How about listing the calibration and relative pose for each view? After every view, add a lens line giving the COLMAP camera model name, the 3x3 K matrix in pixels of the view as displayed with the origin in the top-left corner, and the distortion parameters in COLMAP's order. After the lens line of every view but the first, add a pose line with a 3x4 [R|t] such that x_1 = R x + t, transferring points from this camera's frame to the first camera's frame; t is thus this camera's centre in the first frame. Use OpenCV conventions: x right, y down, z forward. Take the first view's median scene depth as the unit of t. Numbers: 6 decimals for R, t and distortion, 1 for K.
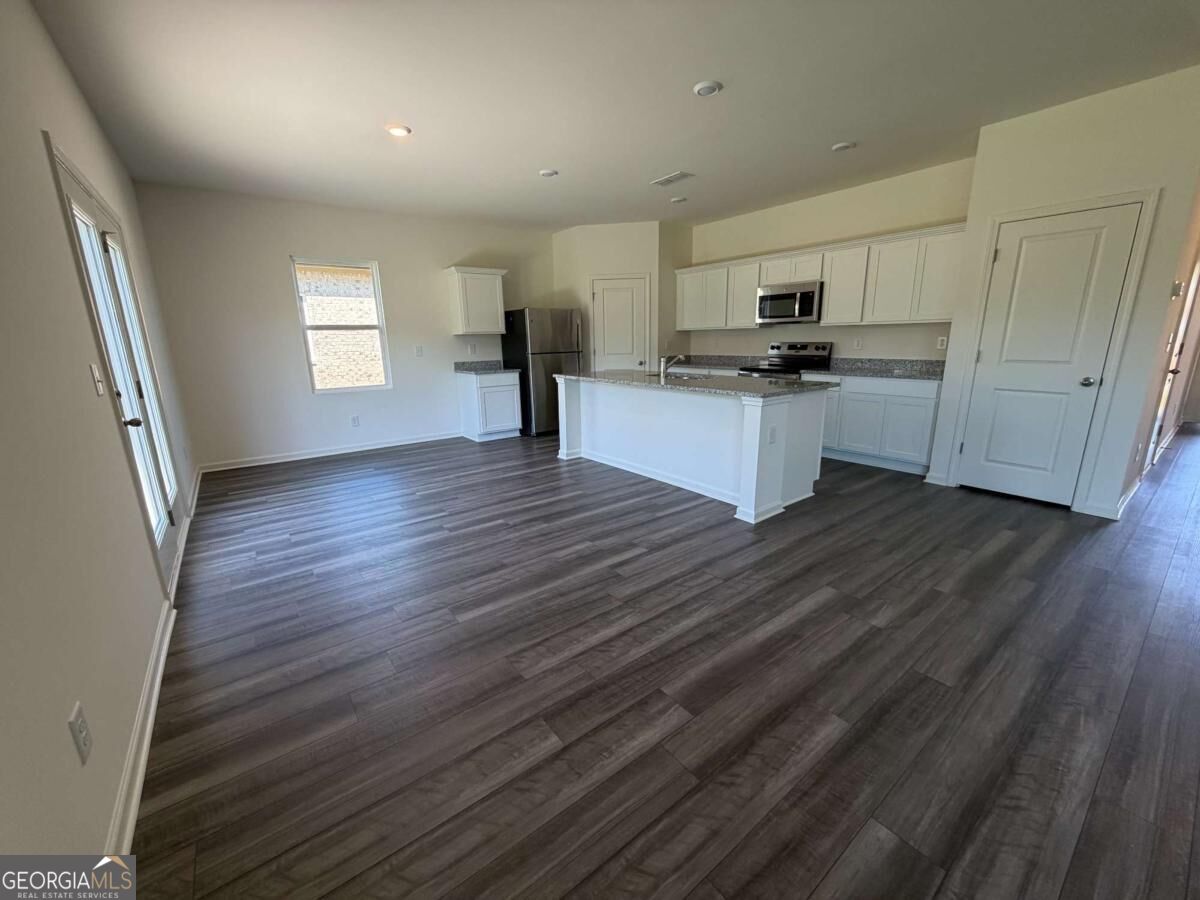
lens RADIAL K [[480.5, 0, 599.6], [0, 480.5, 450.8], [0, 0, 1]] dist [0.002040, -0.000026]
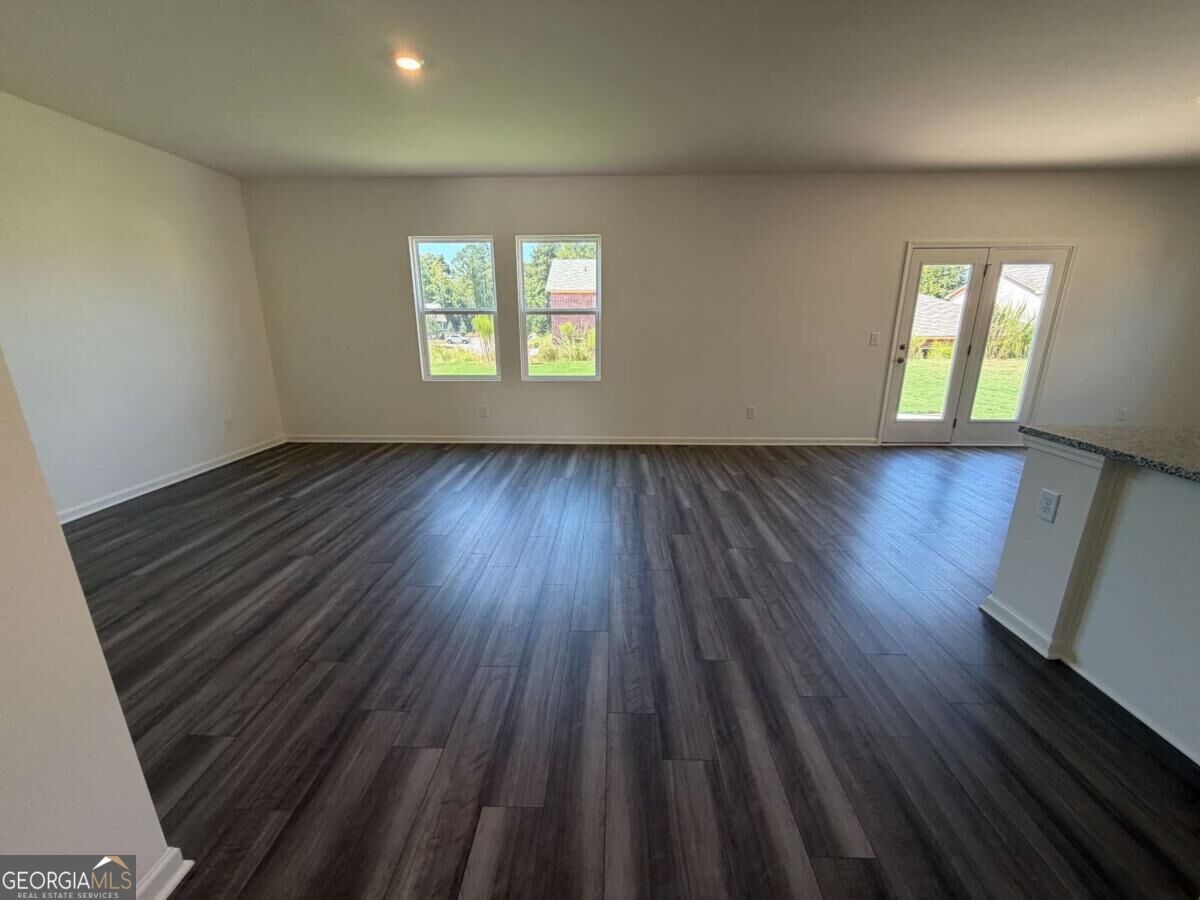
lens RADIAL K [[480.5, 0, 601.1], [0, 480.5, 451.6], [0, 0, 1]] dist [0.002040, -0.000026]
pose [[-0.628428, 0.220820, -0.745866, 2.126942], [-0.174200, 0.894555, 0.411613, -0.454487], [0.758111, 0.388599, -0.523697, 1.598656]]
